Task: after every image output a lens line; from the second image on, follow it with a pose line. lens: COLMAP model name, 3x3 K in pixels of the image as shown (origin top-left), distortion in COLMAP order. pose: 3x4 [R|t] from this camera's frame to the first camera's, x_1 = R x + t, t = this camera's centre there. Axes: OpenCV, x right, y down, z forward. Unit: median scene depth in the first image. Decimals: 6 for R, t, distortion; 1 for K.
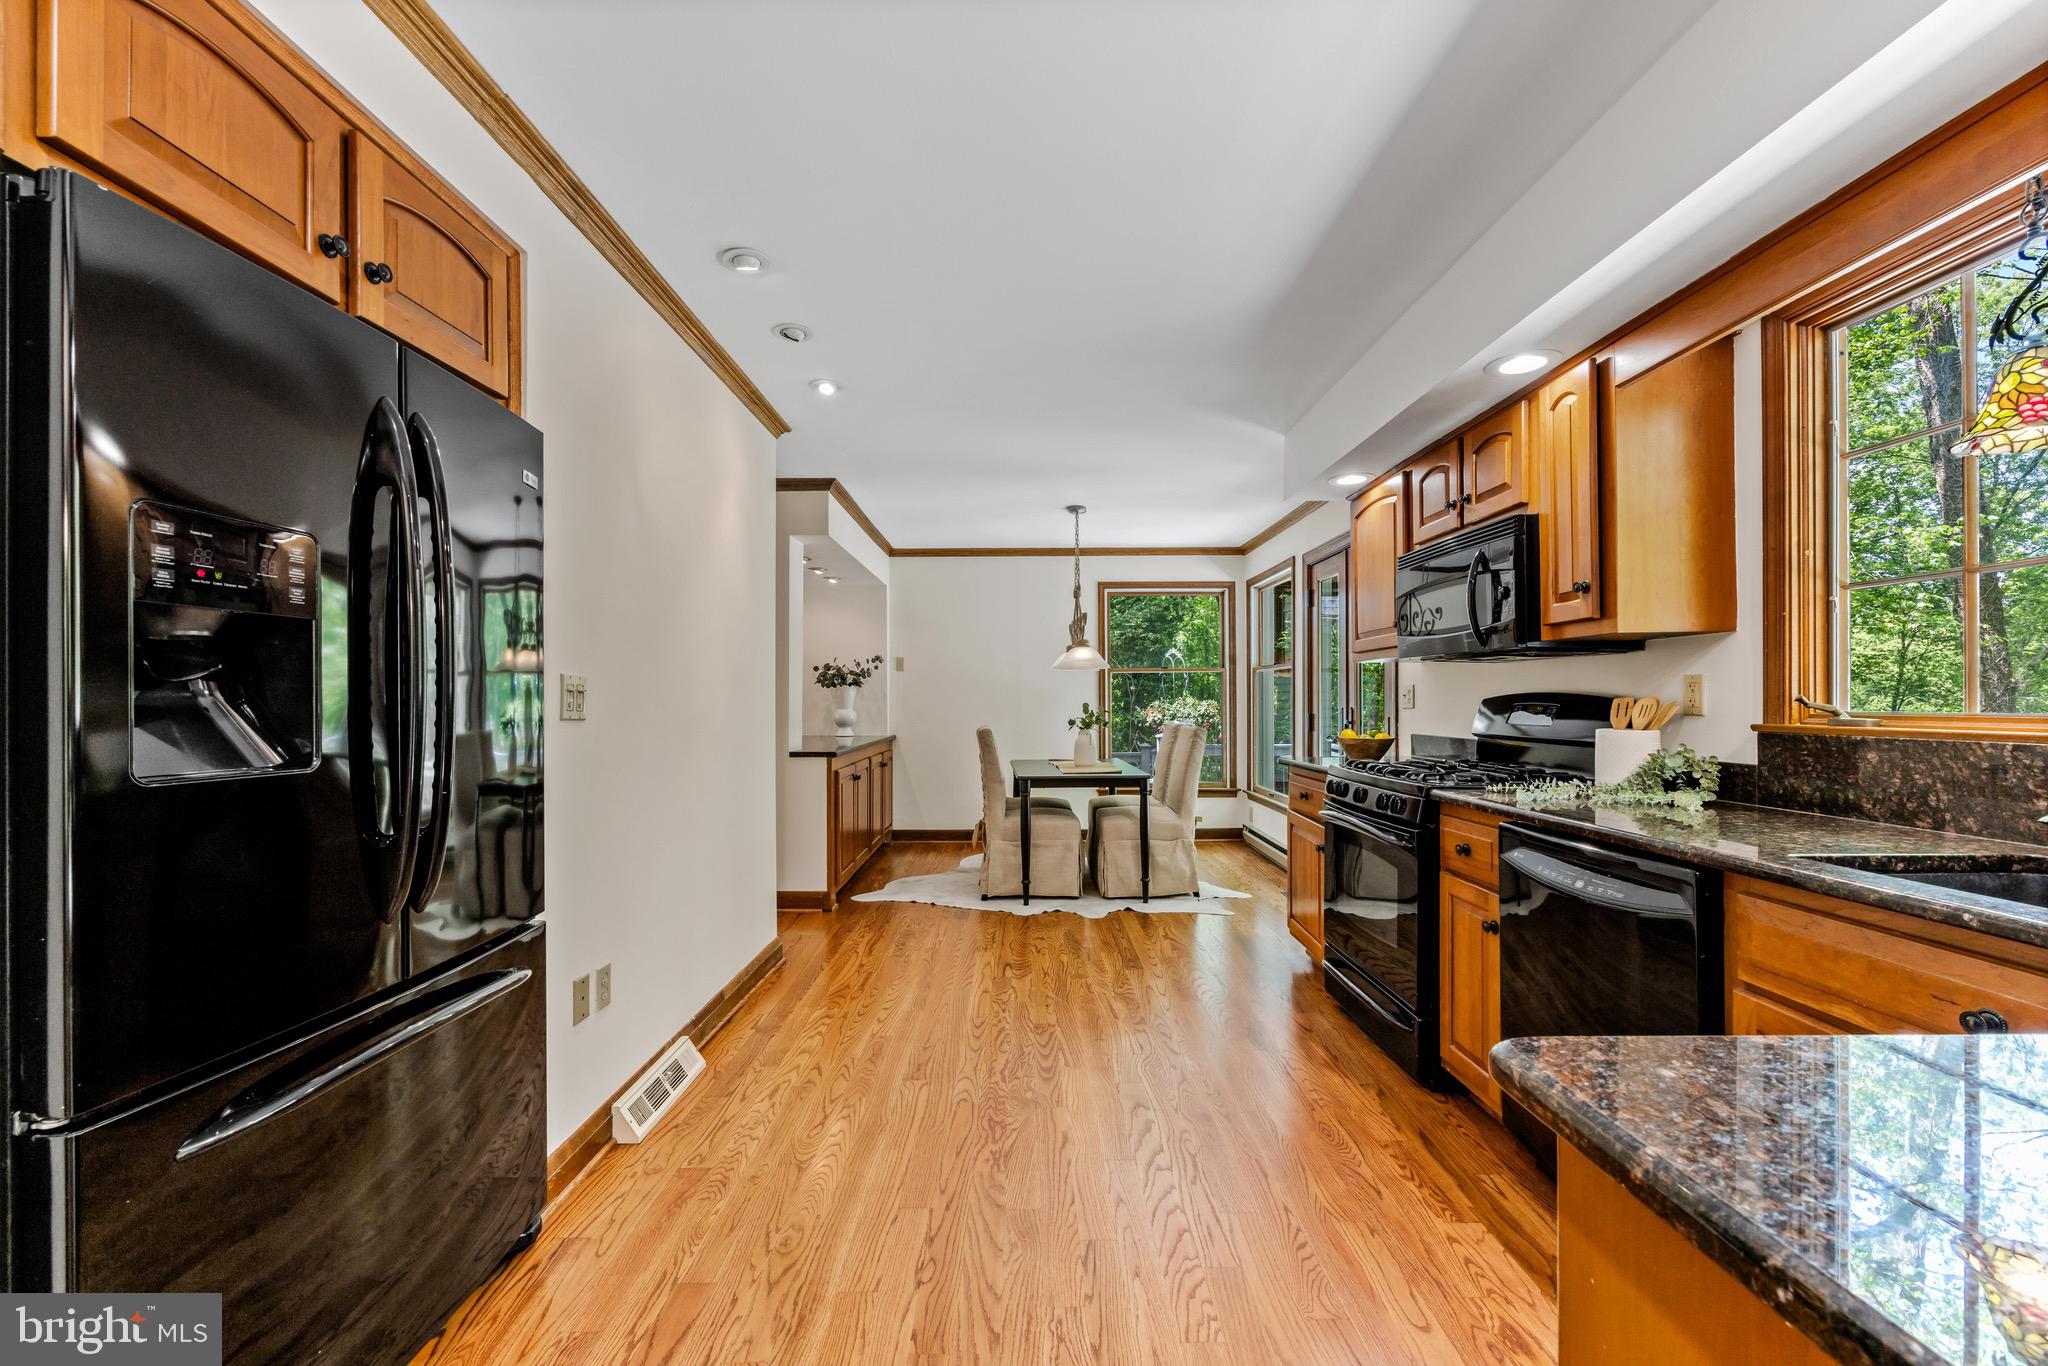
lens RADIAL K [[832.5, 0, 1032.4], [0, 832.5, 693.8], [0, 0, 1]] dist [-0.002109, 0.000465]
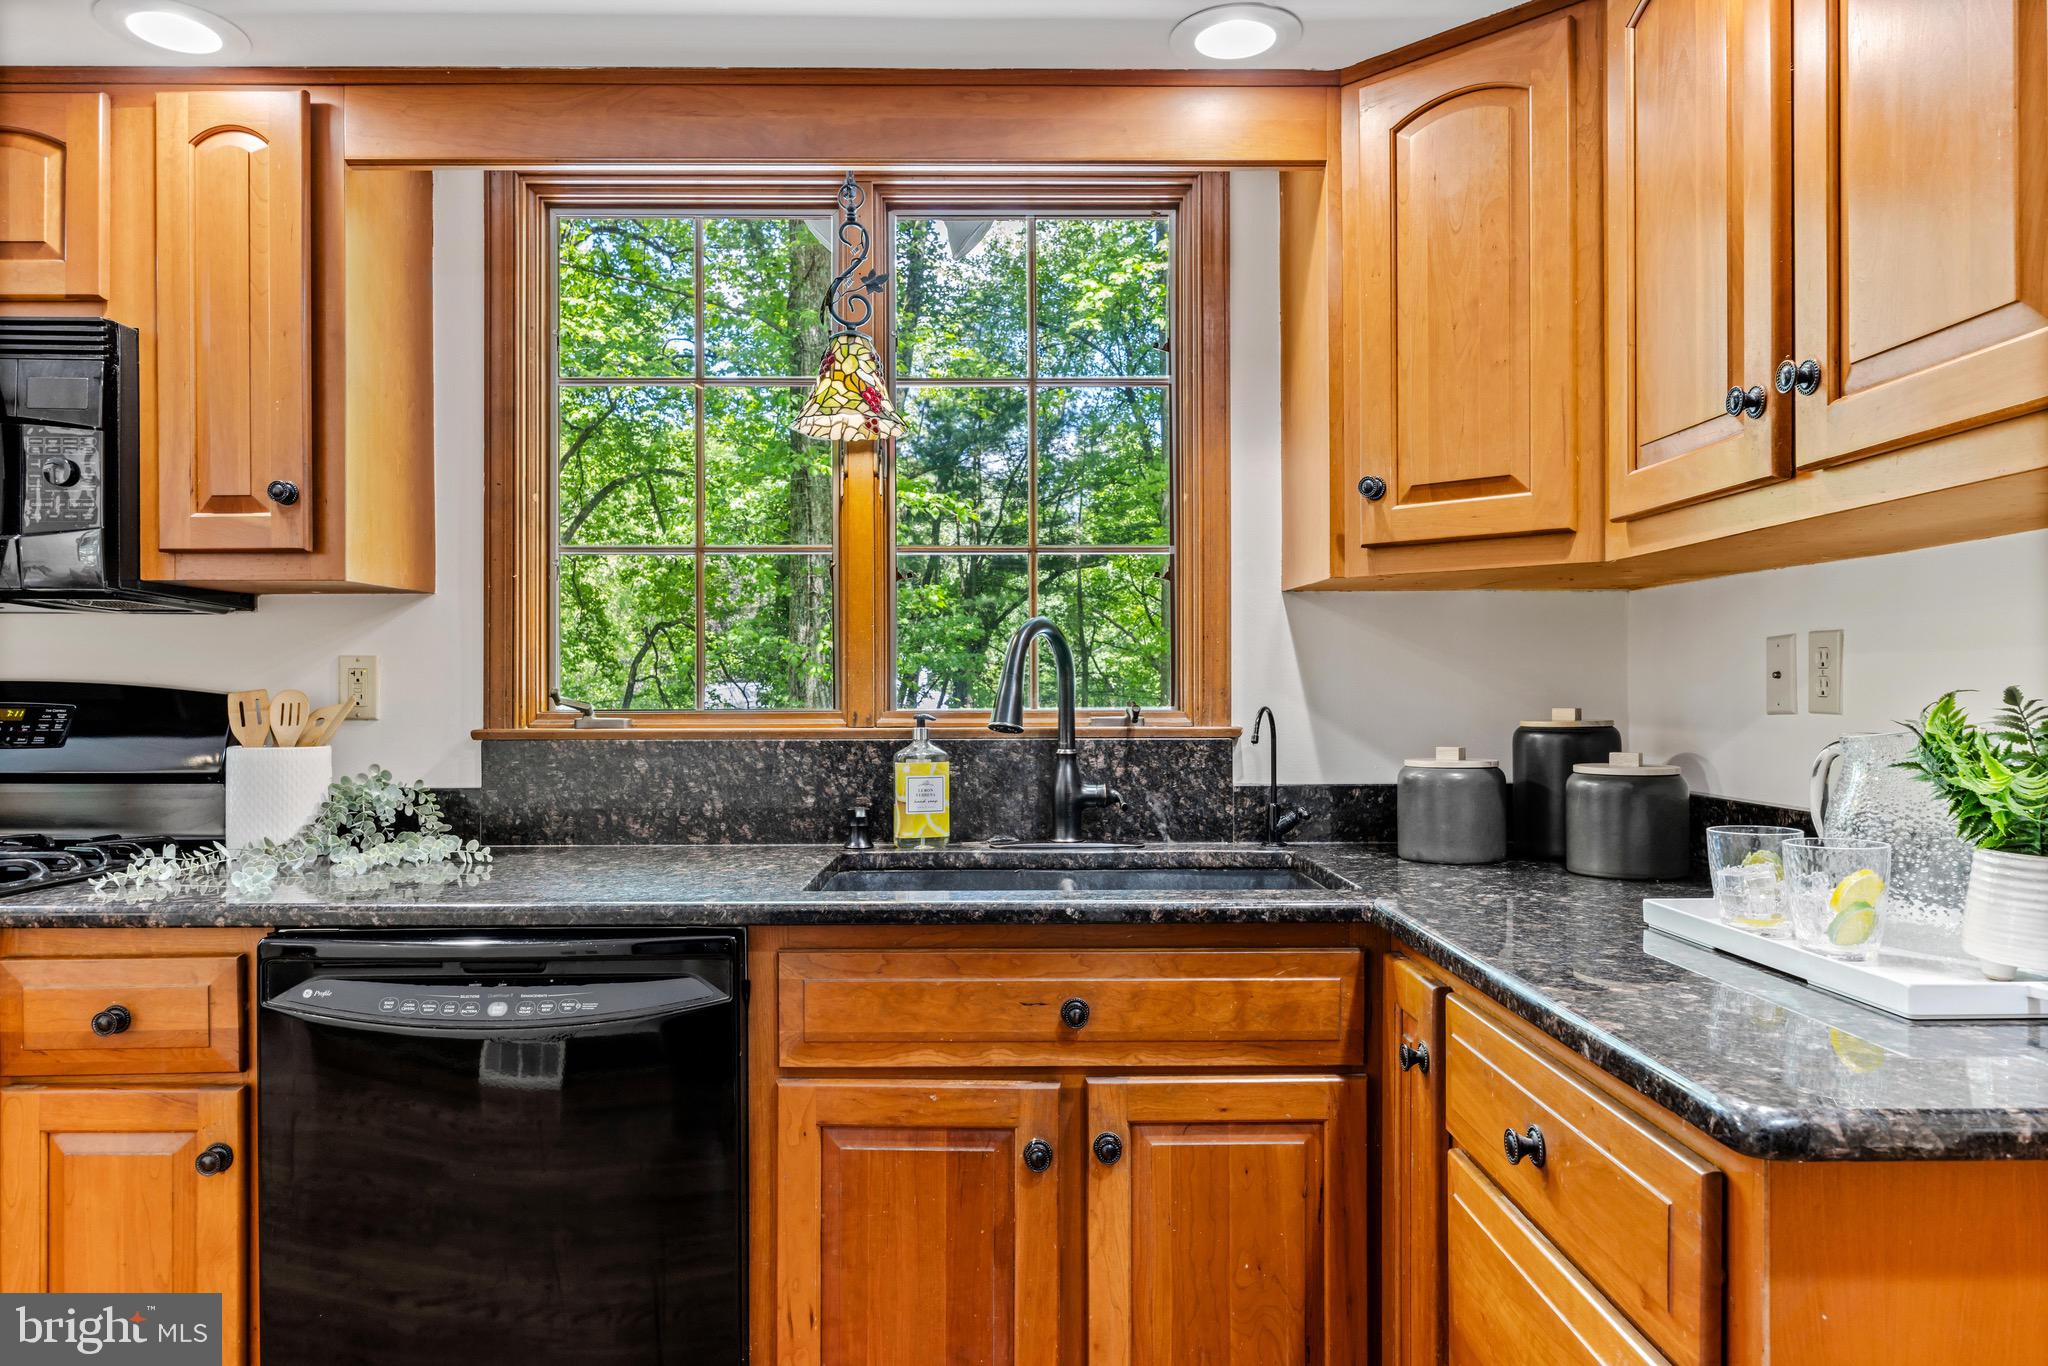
lens RADIAL K [[1291.9, 0, 1022.0], [0, 1291.9, 687.5], [0, 0, 1]] dist [0.001024, 0.001686]
pose [[-0.004592, 0.006618, 0.999968, -0.204145], [-0.004686, 0.999967, -0.006640, 0.005611], [-0.999978, -0.004717, -0.004561, 0.512759]]
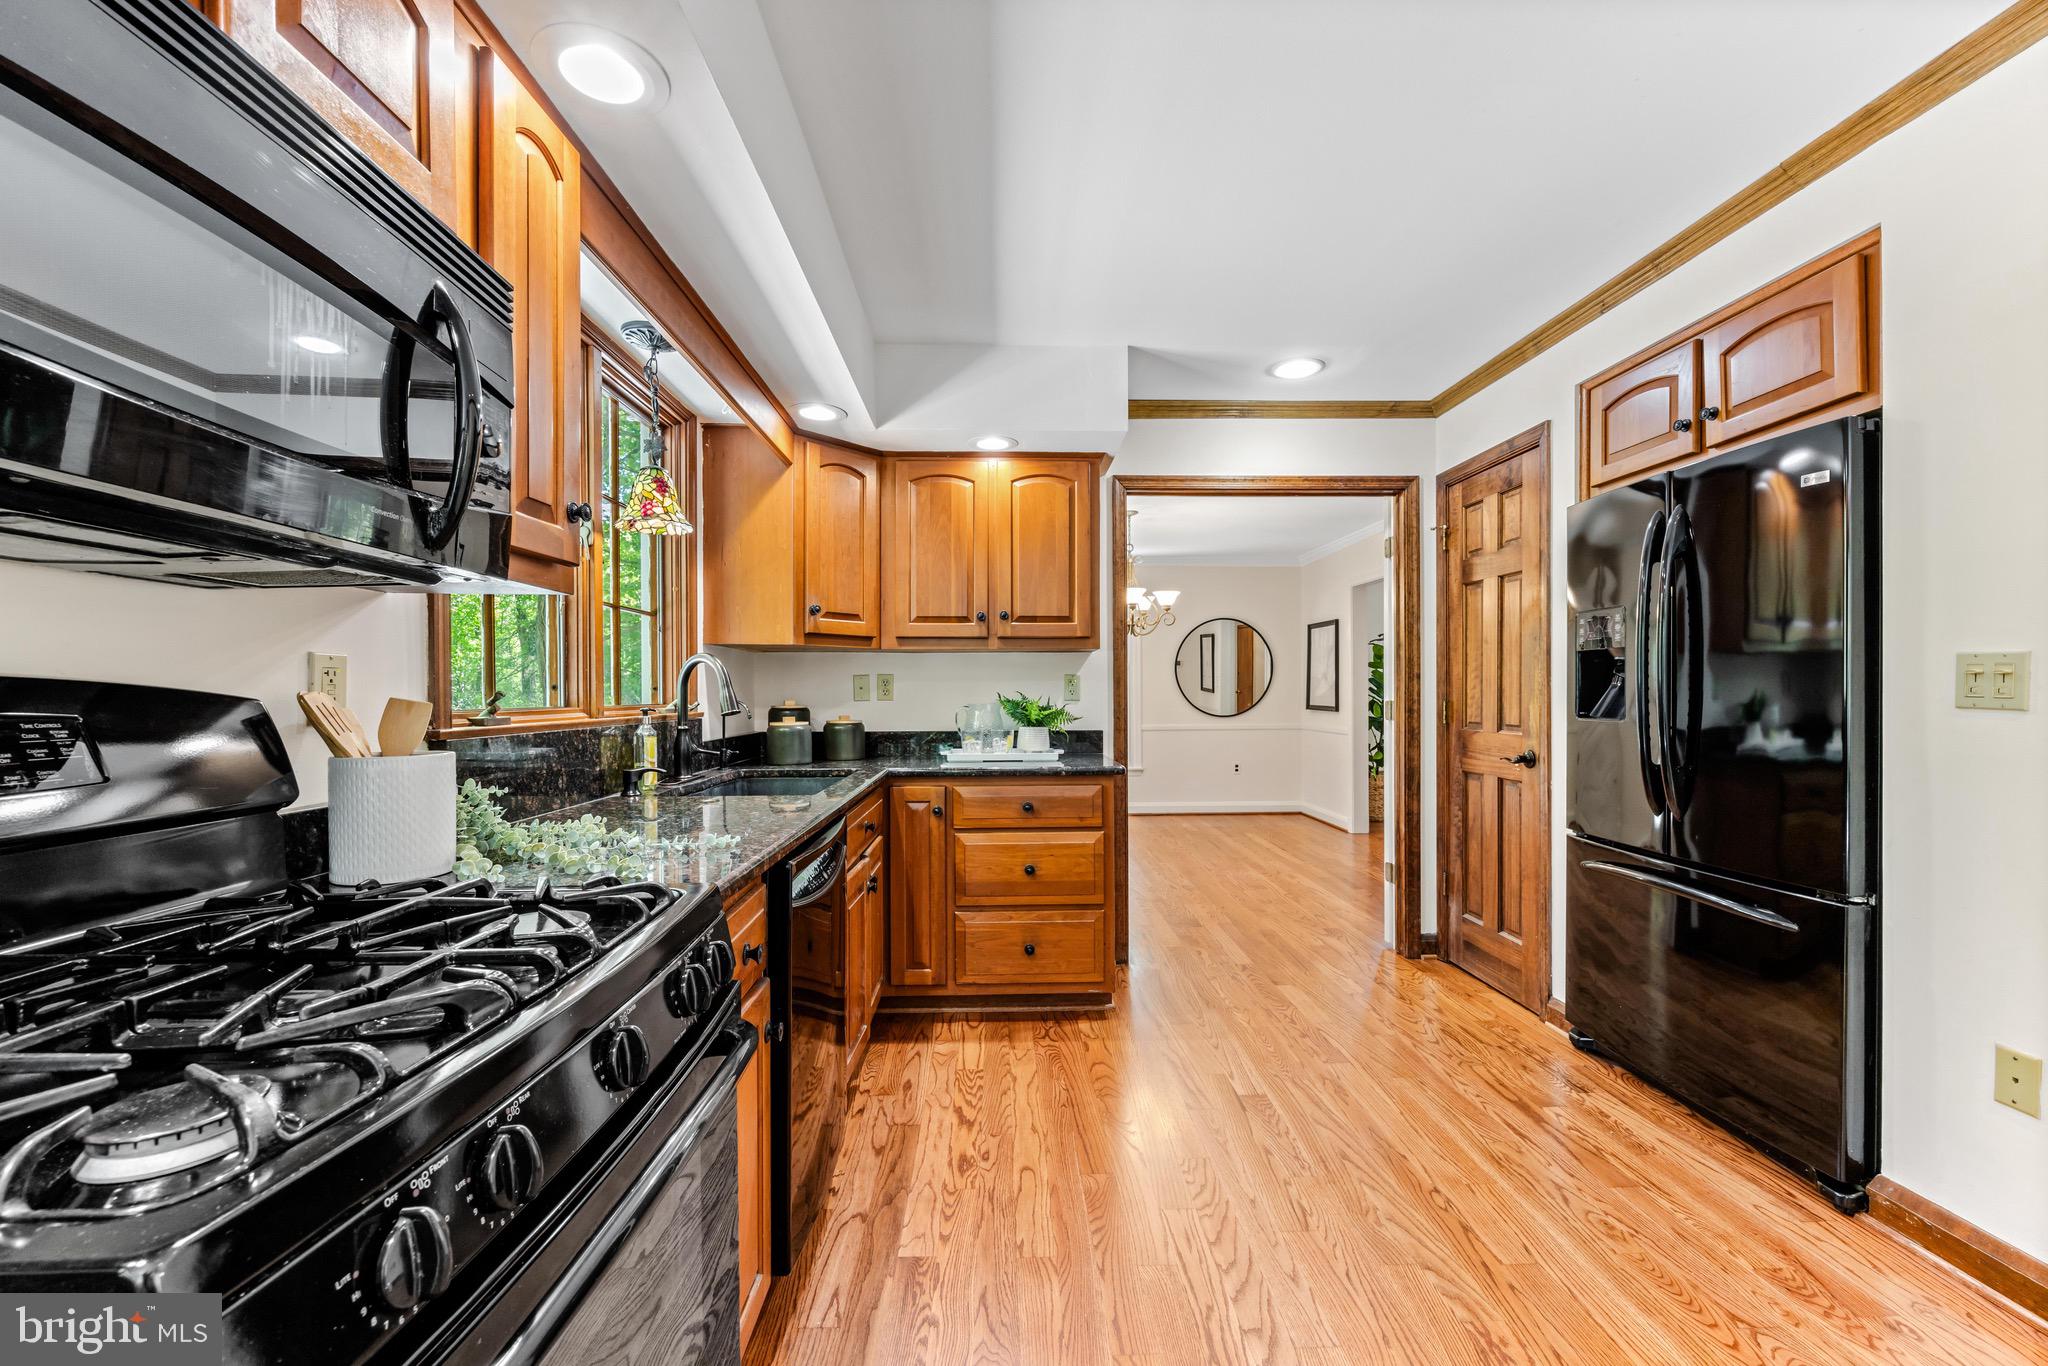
lens RADIAL K [[832.5, 0, 1024.7], [0, 832.5, 690.9], [0, 0, 1]] dist [-0.002109, 0.000465]
pose [[-0.999767, -0.000516, -0.021563, 0.327627], [-0.000355, 0.999972, -0.007497, 0.006649], [0.021566, -0.007488, -0.999739, 1.585954]]
